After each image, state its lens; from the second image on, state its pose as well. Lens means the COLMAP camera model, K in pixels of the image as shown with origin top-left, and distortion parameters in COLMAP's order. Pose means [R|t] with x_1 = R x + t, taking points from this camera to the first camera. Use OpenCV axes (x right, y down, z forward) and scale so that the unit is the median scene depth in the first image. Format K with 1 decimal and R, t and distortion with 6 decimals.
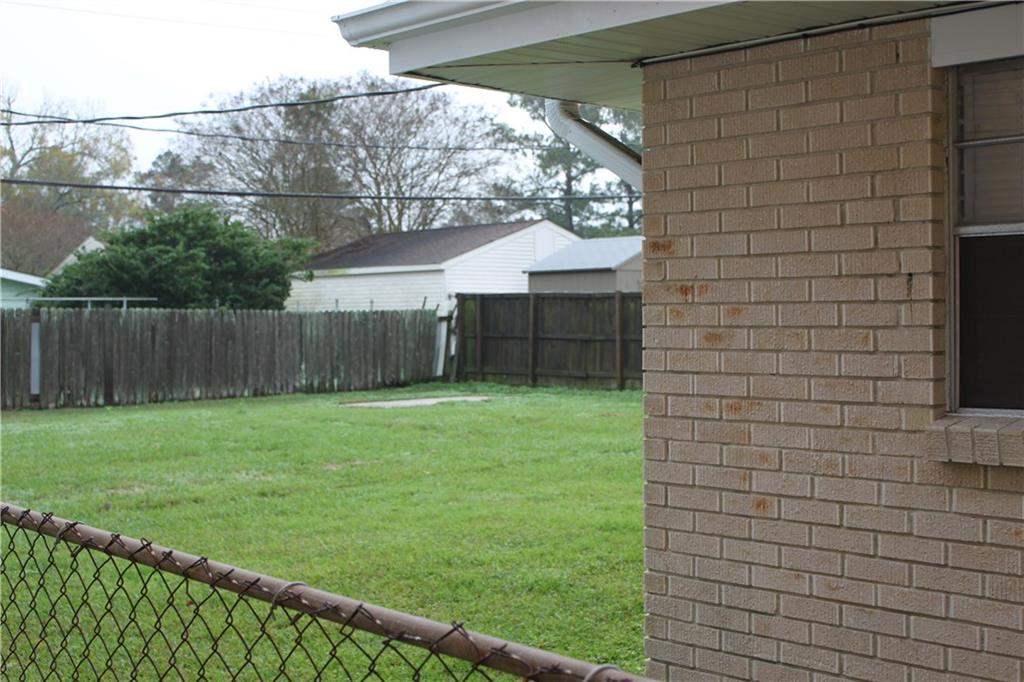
lens RADIAL K [[1433.2, 0, 511.7], [0, 1433.2, 339.0], [0, 0, 1]] dist [0.012134, 0.000000]
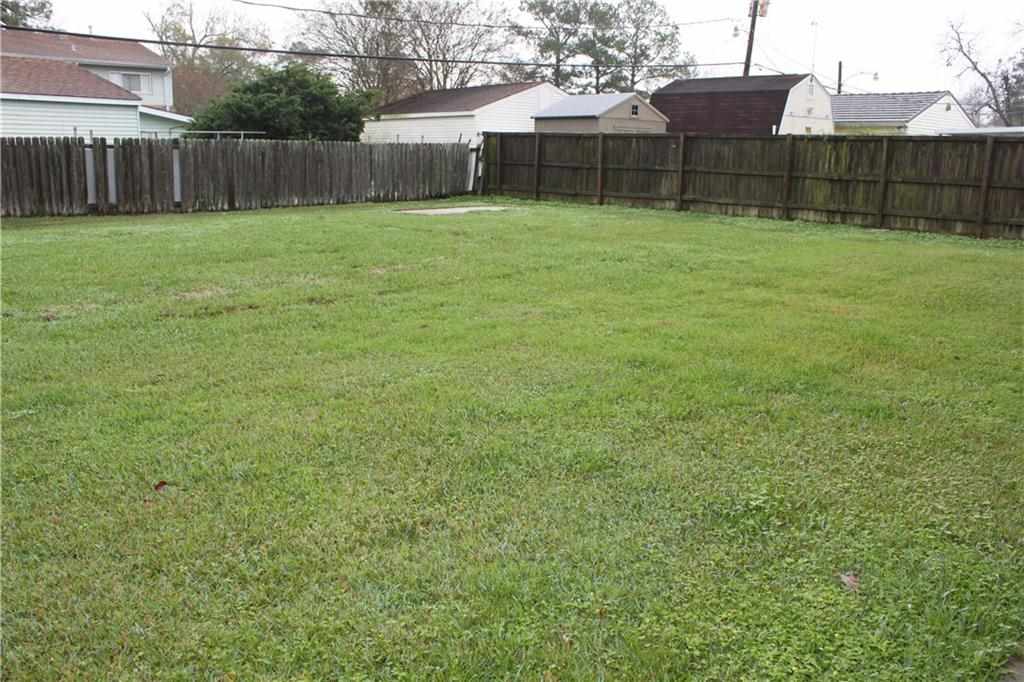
lens RADIAL K [[865.0, 0, 514.3], [0, 865.0, 339.3], [0, 0, 1]] dist [-0.148478, 0.110915]
pose [[0.999769, 0.021338, 0.002484, -0.006373], [-0.021408, 0.980004, 0.197825, 0.000425], [0.001787, -0.197833, 0.980234, 0.151620]]
